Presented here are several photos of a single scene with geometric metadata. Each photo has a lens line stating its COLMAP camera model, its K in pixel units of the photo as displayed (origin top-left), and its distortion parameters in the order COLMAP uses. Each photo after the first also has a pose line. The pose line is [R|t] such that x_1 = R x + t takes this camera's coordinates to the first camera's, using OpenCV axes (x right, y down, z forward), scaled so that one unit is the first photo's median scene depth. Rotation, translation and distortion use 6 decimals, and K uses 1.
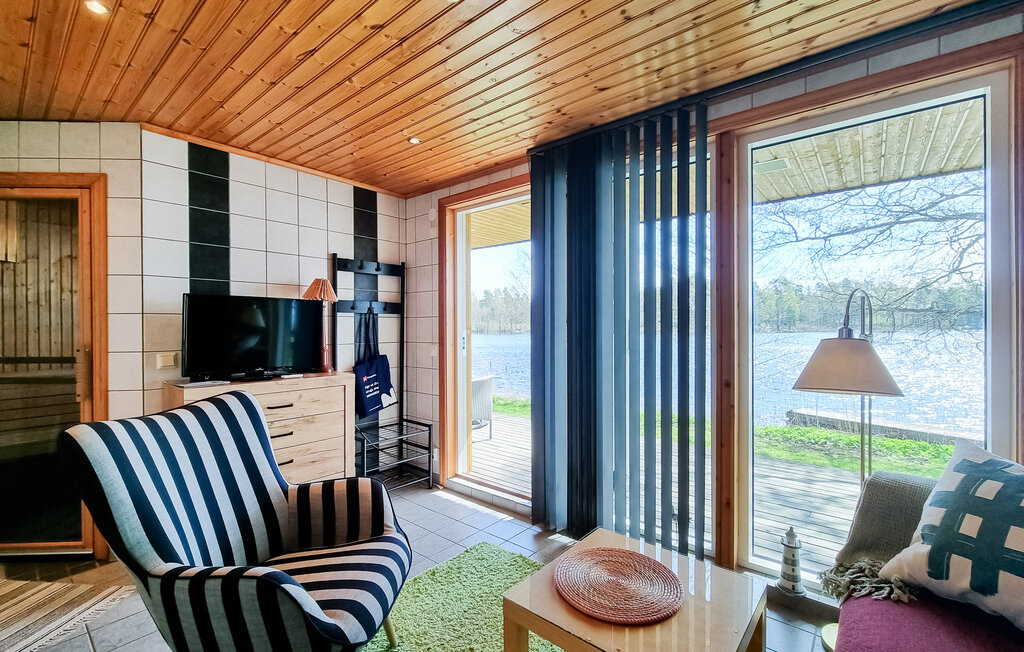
lens RADIAL K [[437.8, 0, 512.0], [0, 437.8, 326.0], [0, 0, 1]] dist [0.001406, 0.000145]
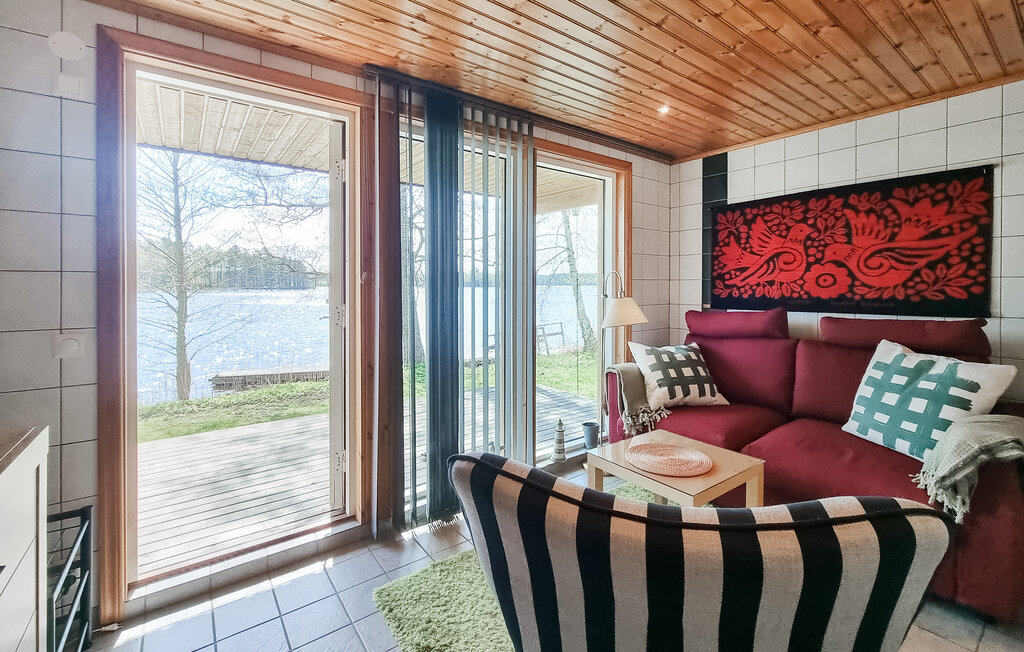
lens RADIAL K [[434.5, 0, 507.2], [0, 434.5, 284.7], [0, 0, 1]] dist [-0.000719, -0.000179]
pose [[0.239546, 0.003115, 0.970880, -0.517593], [-0.002247, 0.999994, -0.002654, -0.008375], [-0.970882, -0.001546, 0.239551, 0.460812]]
